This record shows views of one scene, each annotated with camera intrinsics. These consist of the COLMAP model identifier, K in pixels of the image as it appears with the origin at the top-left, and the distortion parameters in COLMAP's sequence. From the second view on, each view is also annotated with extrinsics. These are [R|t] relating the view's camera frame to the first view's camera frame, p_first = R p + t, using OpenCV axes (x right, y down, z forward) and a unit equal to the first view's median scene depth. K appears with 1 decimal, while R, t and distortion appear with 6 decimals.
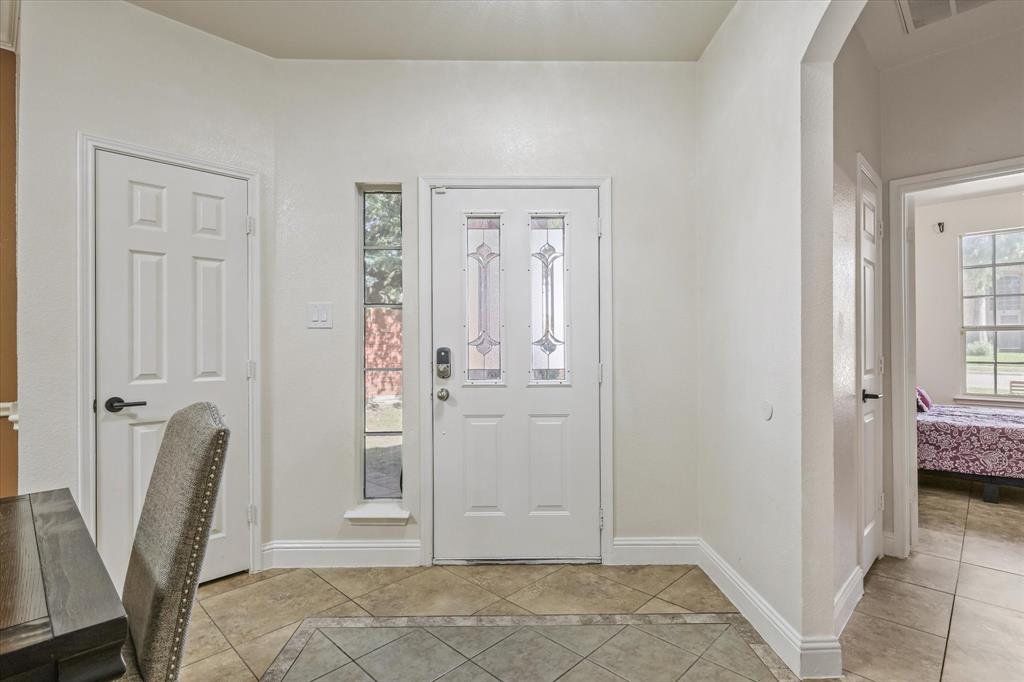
lens RADIAL K [[491.0, 0, 512.0], [0, 491.0, 341.0], [0, 0, 1]] dist [-0.000217, 0.000023]
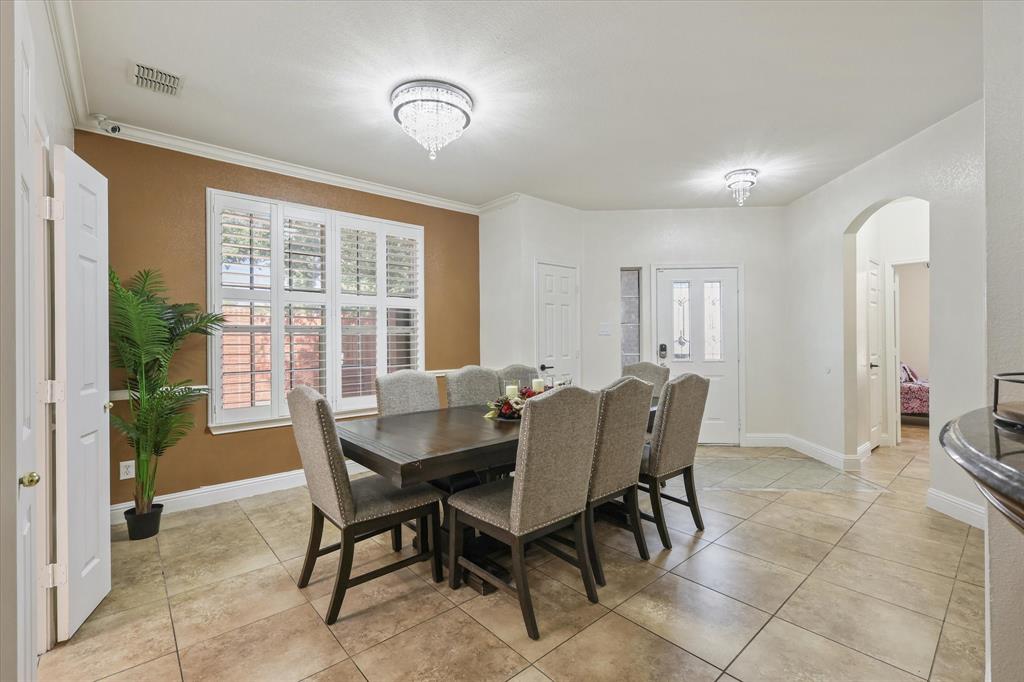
lens RADIAL K [[443.4, 0, 512.0], [0, 443.4, 341.0], [0, 0, 1]] dist [-0.000213, -0.000099]
pose [[0.996651, -0.005207, -0.081606, -0.637125], [0.005296, 0.999986, 0.000876, -0.003703], [0.081601, -0.001305, 0.996664, -0.980995]]
